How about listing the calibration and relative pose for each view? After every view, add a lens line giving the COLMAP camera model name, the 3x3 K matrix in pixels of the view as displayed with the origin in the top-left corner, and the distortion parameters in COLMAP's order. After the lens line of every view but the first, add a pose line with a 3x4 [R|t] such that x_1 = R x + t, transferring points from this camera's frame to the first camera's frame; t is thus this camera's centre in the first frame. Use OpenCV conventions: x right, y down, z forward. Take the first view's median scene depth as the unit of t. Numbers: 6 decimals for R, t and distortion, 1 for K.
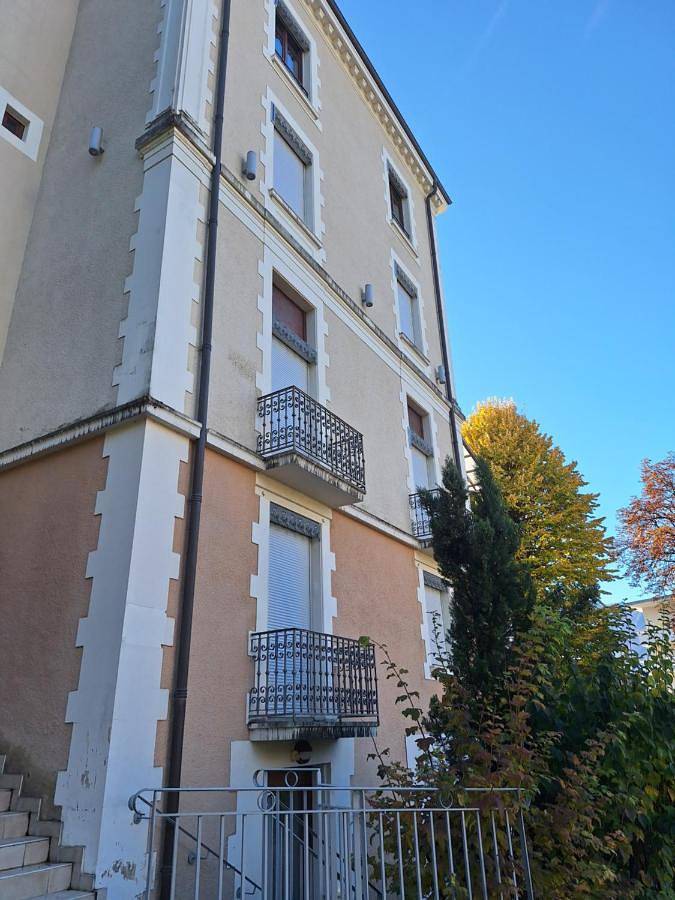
lens RADIAL K [[629.9, 0, 337.5], [0, 629.9, 450.0], [0, 0, 1]] dist [0.101676, -0.107230]
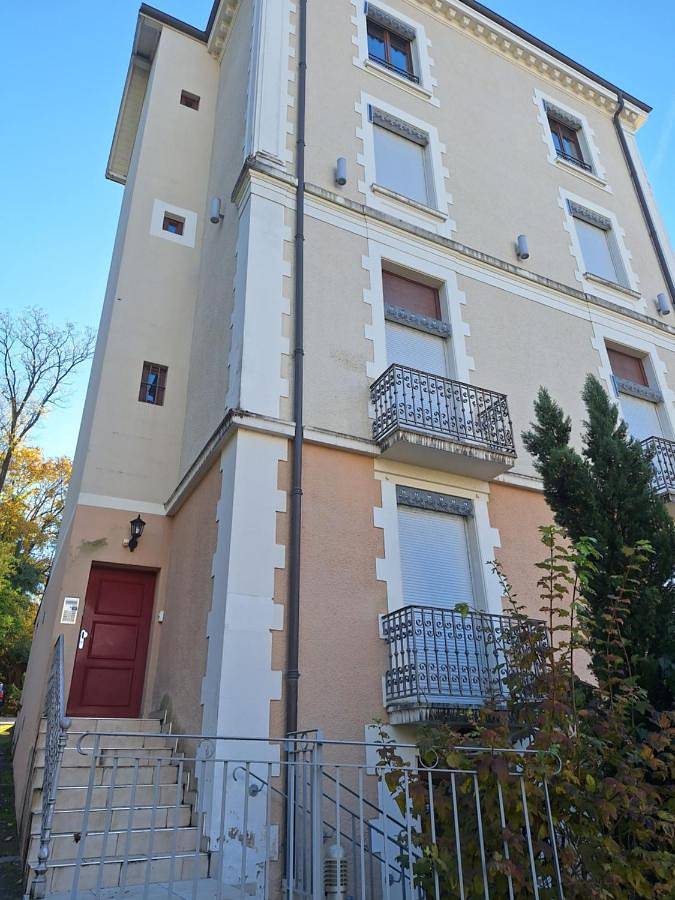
lens RADIAL K [[629.9, 0, 337.5], [0, 629.9, 450.0], [0, 0, 1]] dist [0.101676, -0.107230]
pose [[0.852656, -0.223841, -0.472094, 0.288666], [0.207170, 0.974356, -0.087813, 0.096256], [0.479644, -0.022929, 0.877164, 0.097895]]
